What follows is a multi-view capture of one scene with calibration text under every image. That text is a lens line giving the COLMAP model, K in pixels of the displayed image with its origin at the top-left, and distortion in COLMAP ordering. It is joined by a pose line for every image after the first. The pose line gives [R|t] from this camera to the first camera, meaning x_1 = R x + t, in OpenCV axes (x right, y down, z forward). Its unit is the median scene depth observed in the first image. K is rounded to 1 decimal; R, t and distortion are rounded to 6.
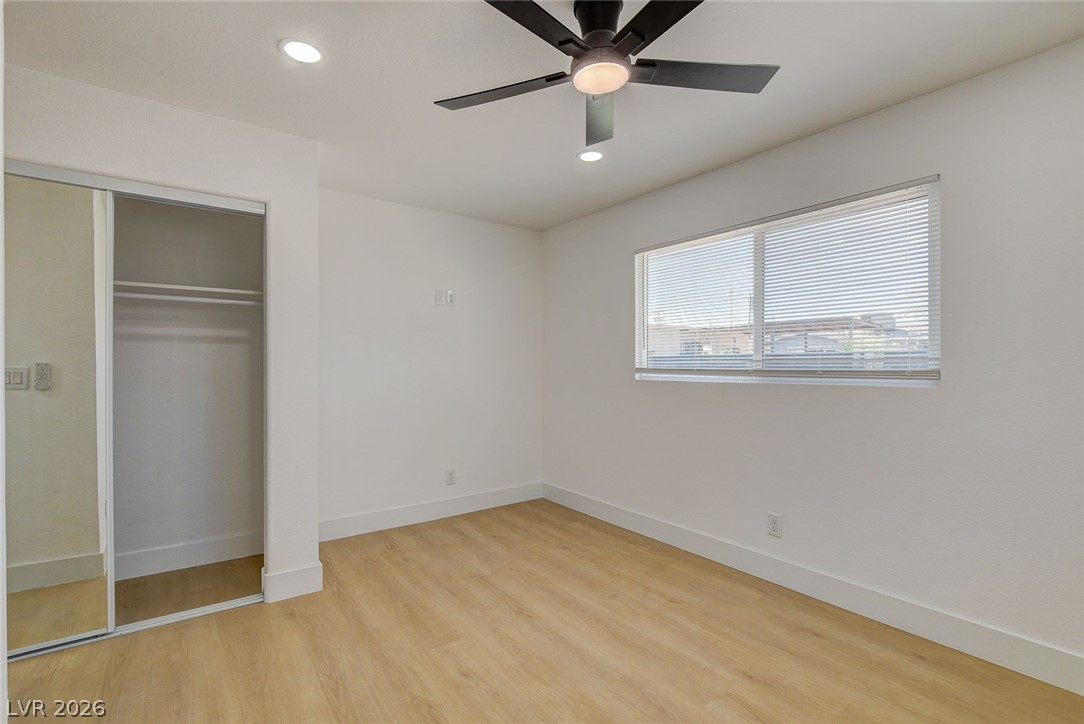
lens RADIAL K [[496.4, 0, 542.0], [0, 496.4, 362.0], [0, 0, 1]] dist [-0.023923, -0.000251]
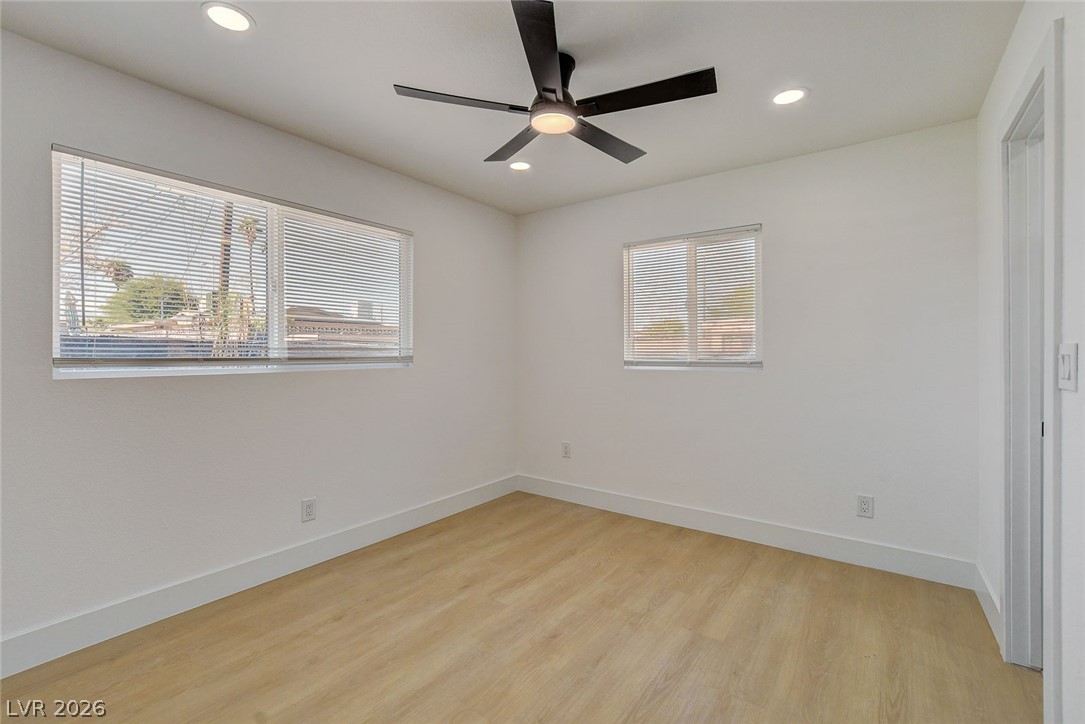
lens RADIAL K [[473.7, 0, 543.1], [0, 473.7, 356.7], [0, 0, 1]] dist [-0.022279, 0.000216]
pose [[-0.315032, -0.007971, 0.949048, -0.660979], [-0.005532, 0.999963, 0.006562, 0.005609], [-0.949065, -0.003183, -0.315064, 0.932305]]
